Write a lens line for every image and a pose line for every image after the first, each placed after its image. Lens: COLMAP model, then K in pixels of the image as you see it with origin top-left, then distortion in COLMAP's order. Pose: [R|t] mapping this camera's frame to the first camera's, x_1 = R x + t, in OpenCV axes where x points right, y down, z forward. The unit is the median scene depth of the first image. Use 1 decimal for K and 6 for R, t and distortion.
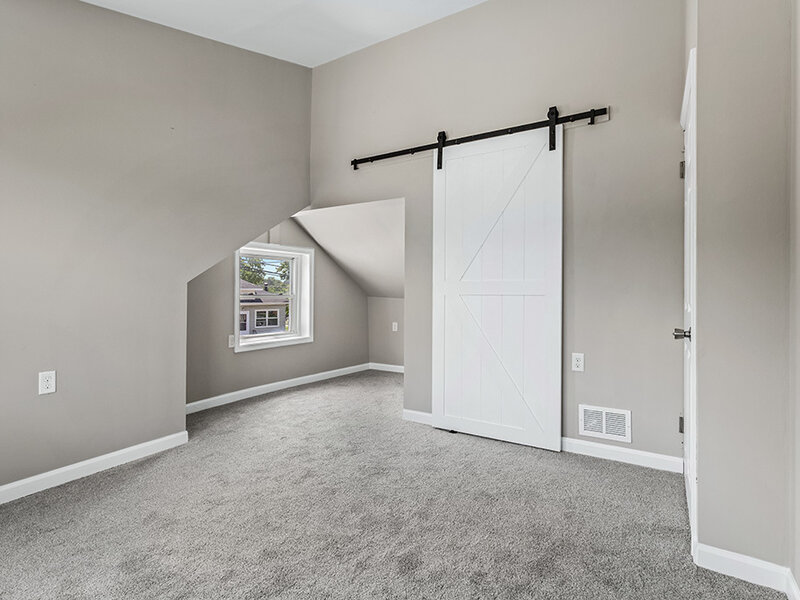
lens RADIAL K [[431.5, 0, 400.4], [0, 431.5, 300.7], [0, 0, 1]] dist [-0.006571, 0.001437]
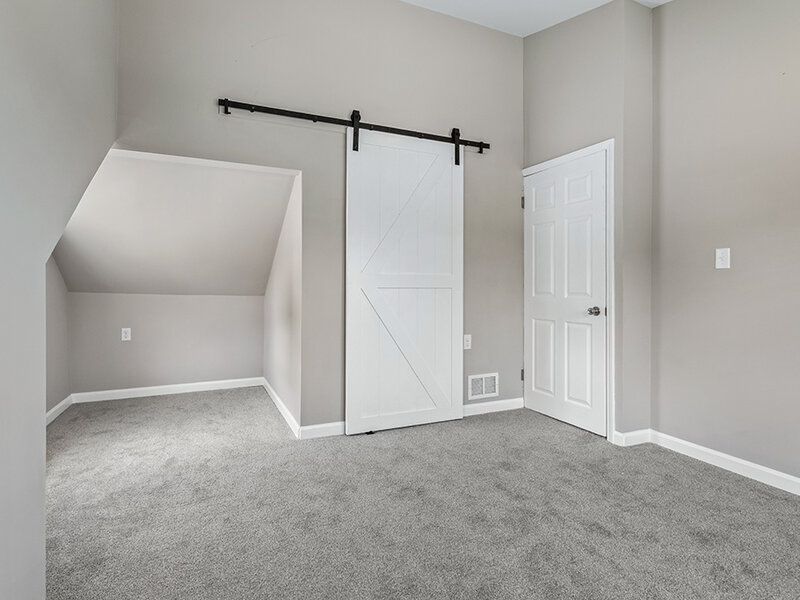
lens RADIAL K [[431.5, 0, 398.7], [0, 431.5, 292.1], [0, 0, 1]] dist [-0.006571, 0.001437]
pose [[0.537636, -0.018548, 0.842973, -0.713807], [0.015965, 0.999803, 0.011816, -0.017453], [-0.843026, 0.007106, 0.537826, 0.487527]]
